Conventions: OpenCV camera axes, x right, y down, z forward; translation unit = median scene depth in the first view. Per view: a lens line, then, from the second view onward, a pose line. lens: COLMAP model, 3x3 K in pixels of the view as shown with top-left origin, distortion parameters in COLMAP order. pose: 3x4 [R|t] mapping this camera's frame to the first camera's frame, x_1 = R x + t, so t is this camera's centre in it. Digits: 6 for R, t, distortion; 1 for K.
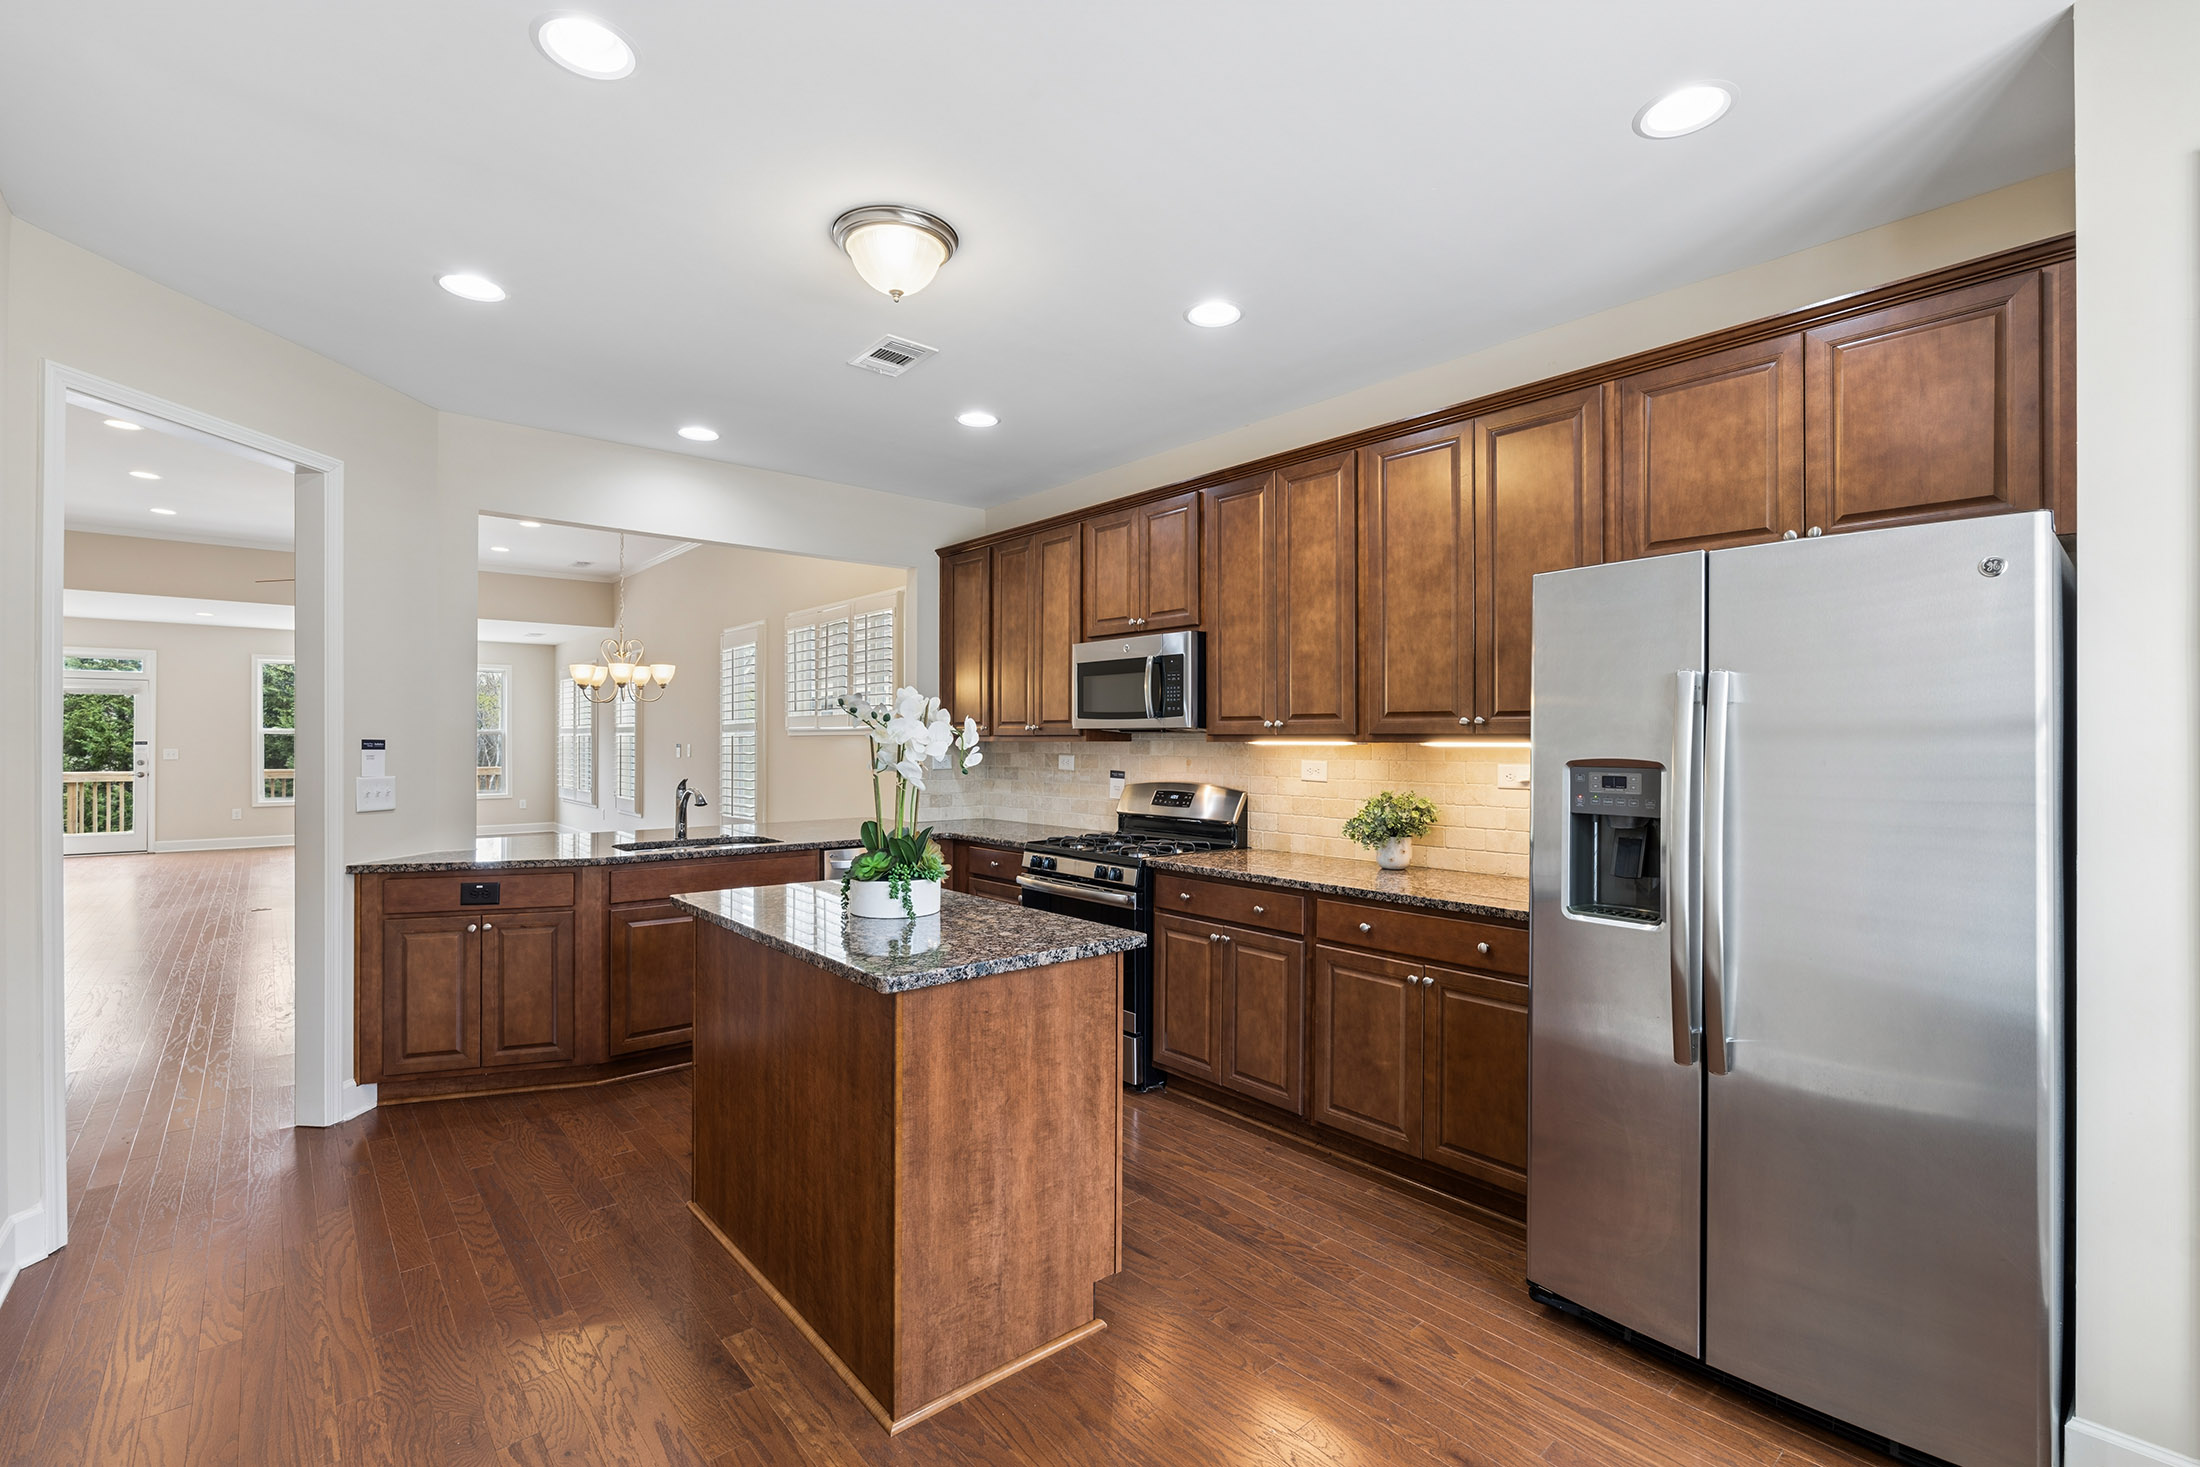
lens RADIAL K [[958.2, 0, 1088.4], [0, 958.2, 739.5], [0, 0, 1]] dist [-0.004473, 0.001012]
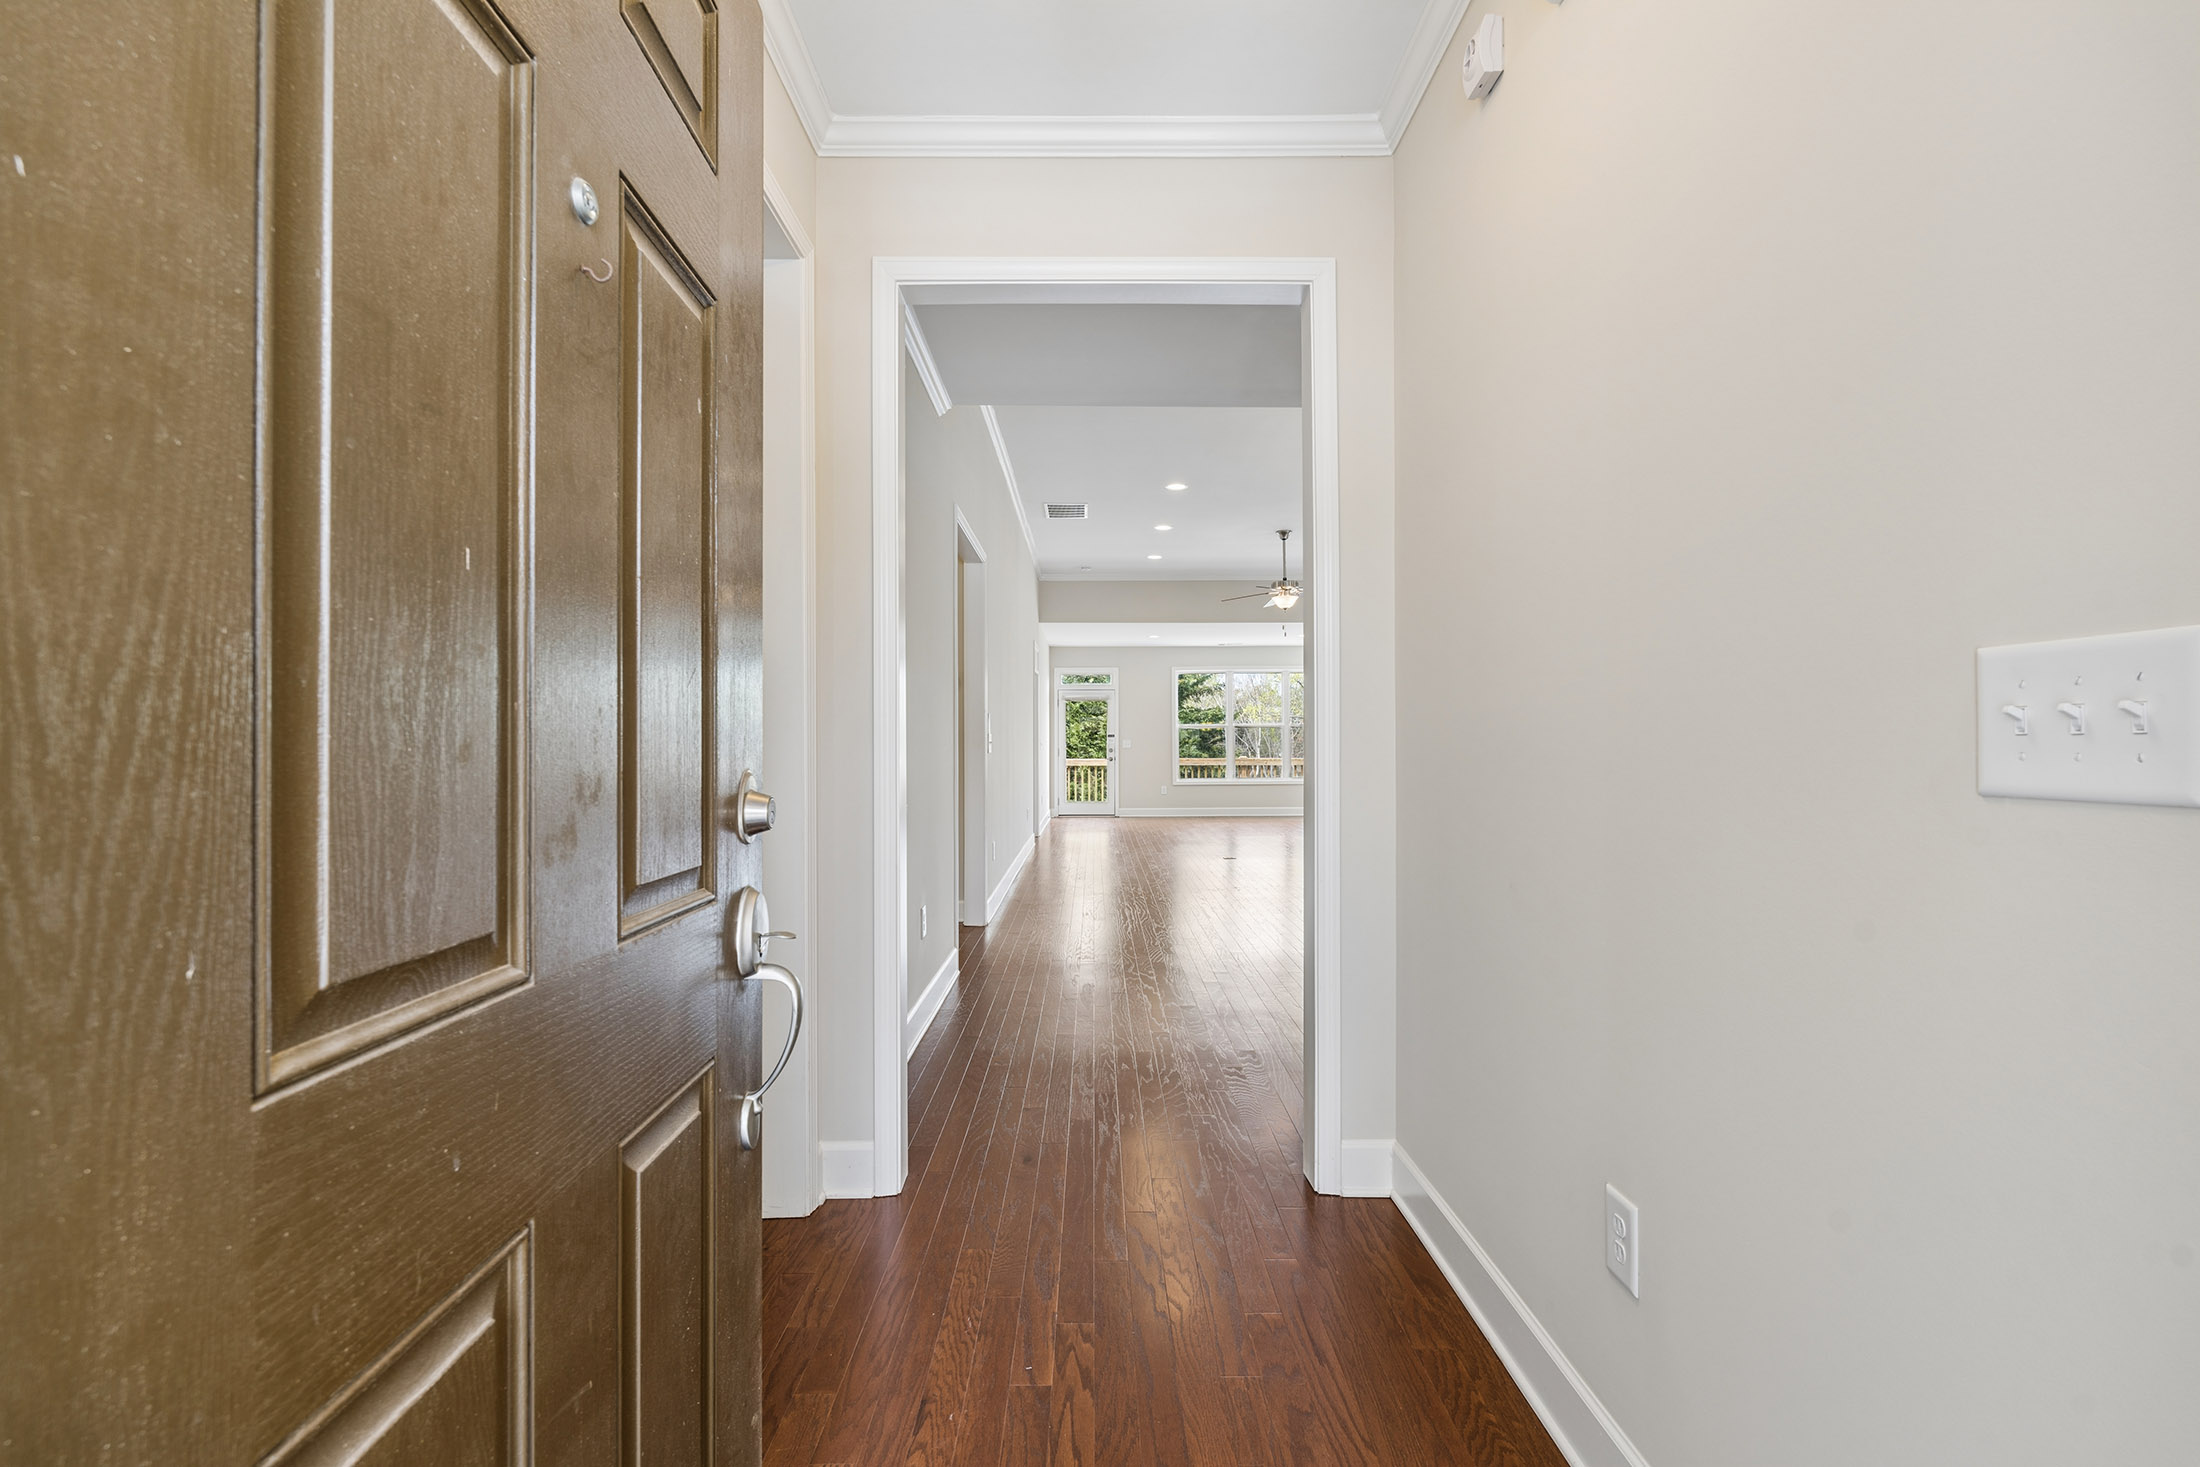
lens RADIAL K [[958.2, 0, 1110.2], [0, 958.2, 739.4], [0, 0, 1]] dist [-0.004473, 0.001012]
pose [[0.768511, -0.010853, -0.639744, -0.296492], [0.007775, 0.999941, -0.007624, 0.046878], [0.639789, 0.000885, 0.768550, -0.129817]]
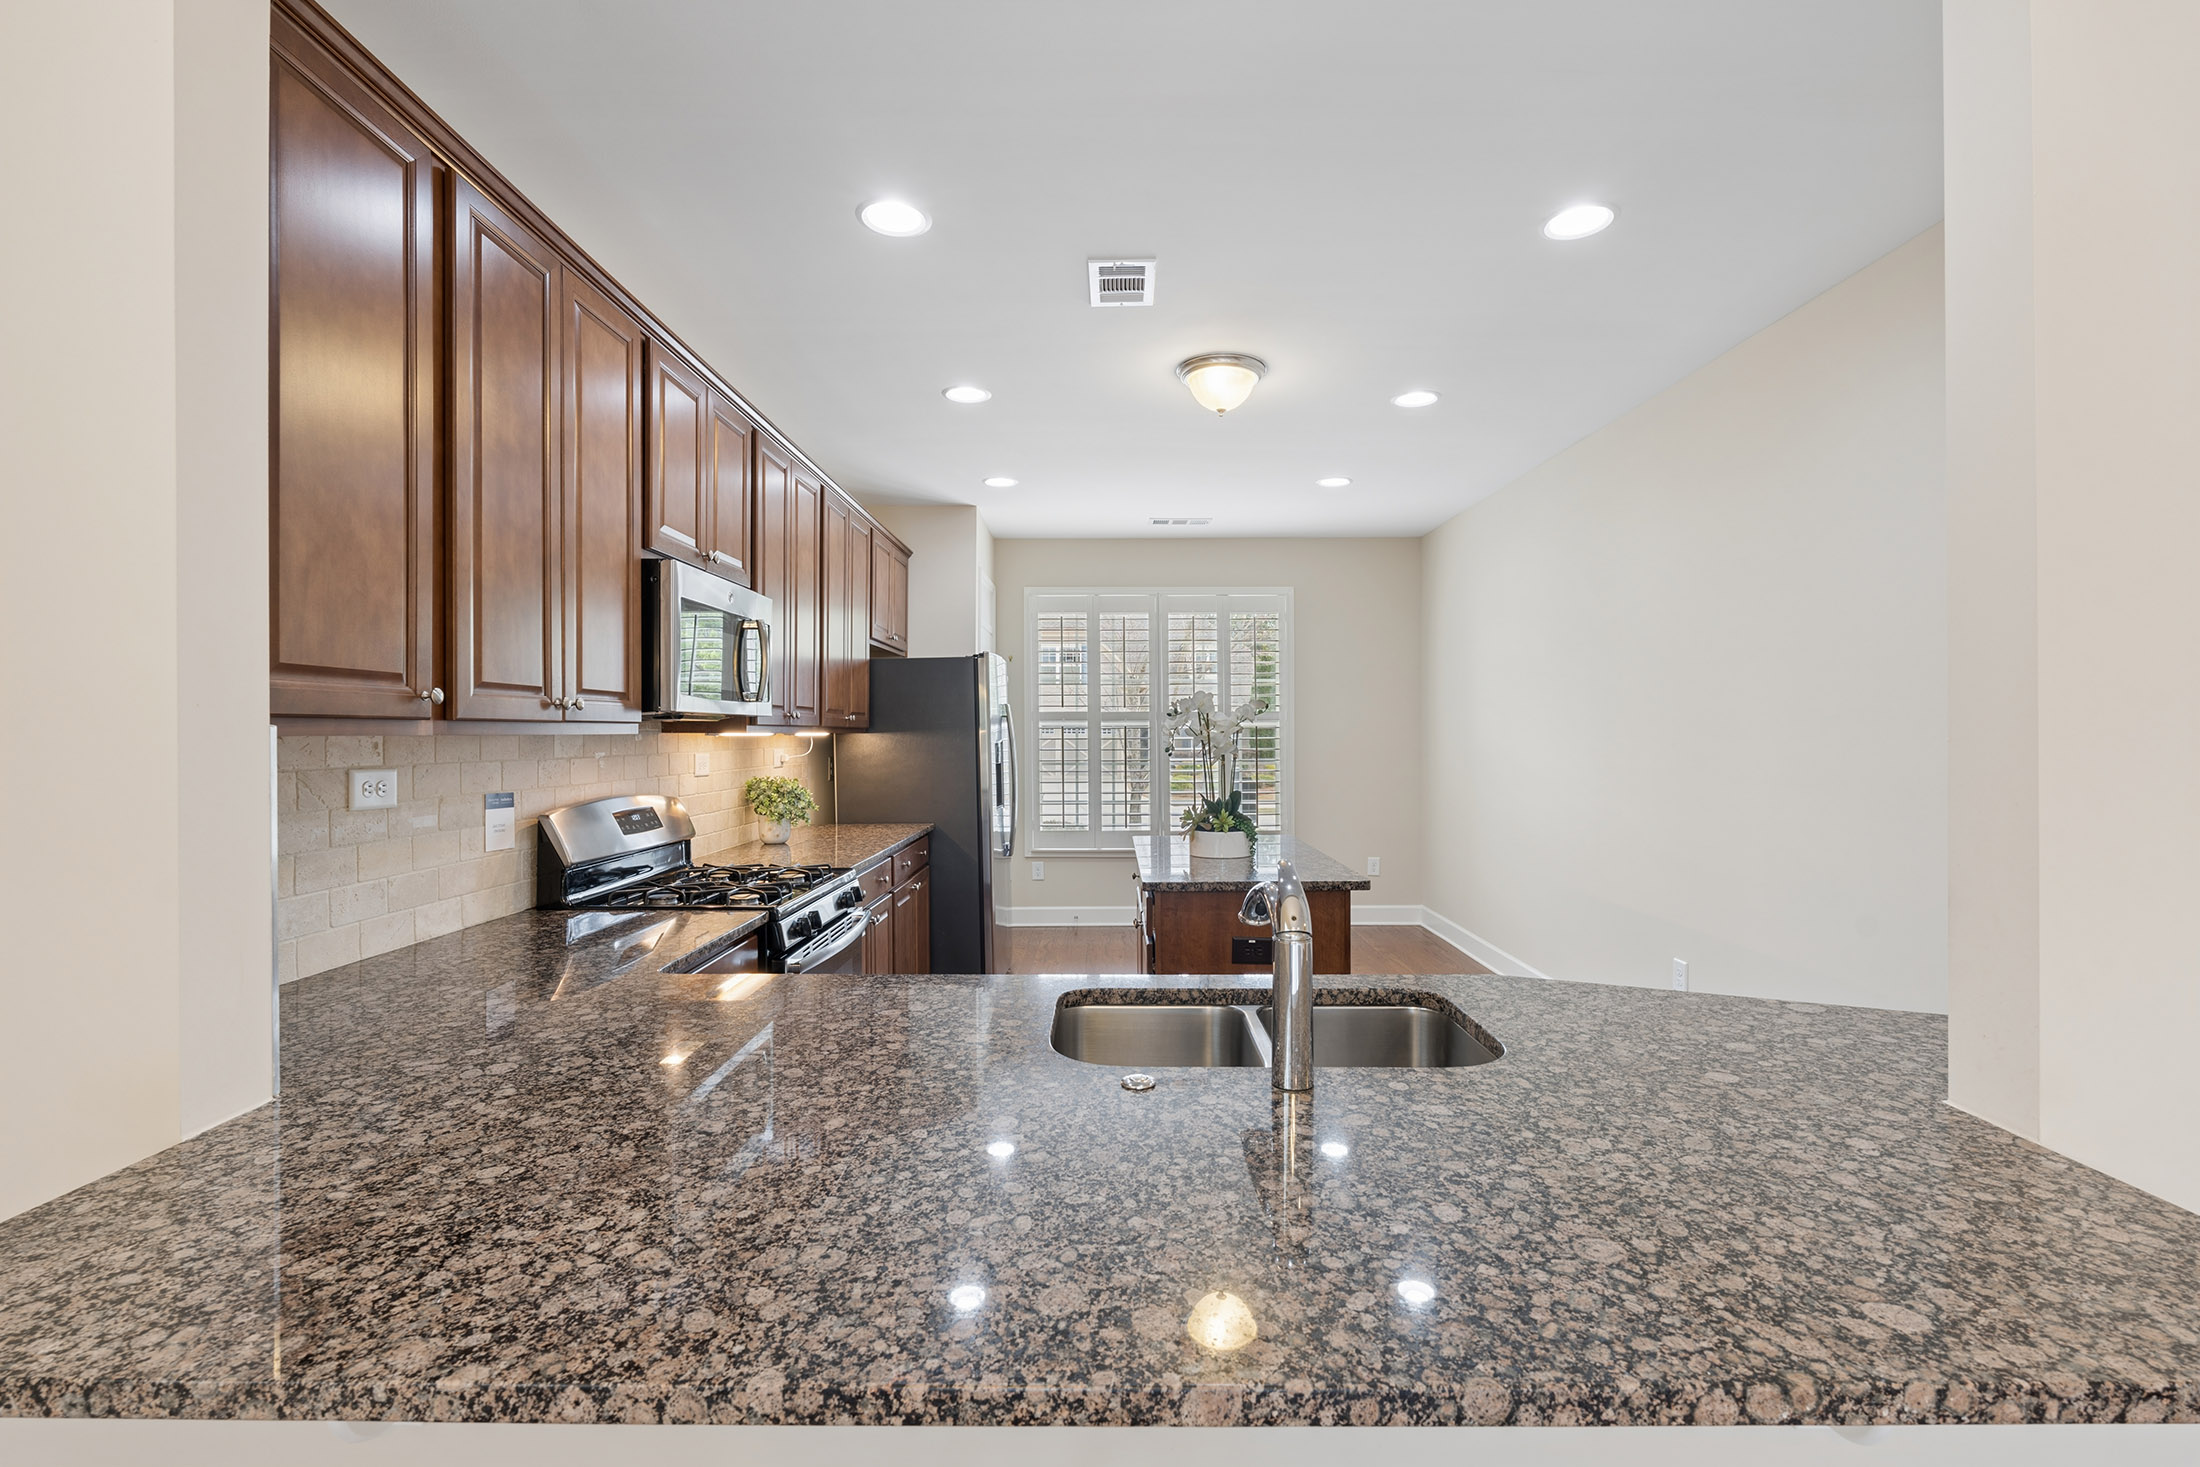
lens RADIAL K [[958.2, 0, 1106.9], [0, 958.2, 723.8], [0, 0, 1]] dist [-0.004473, 0.001012]
pose [[-0.755786, 0.004860, 0.654801, -0.561172], [-0.000997, 0.999963, -0.008573, 0.000710], [-0.654818, -0.007132, -0.755753, 1.235738]]
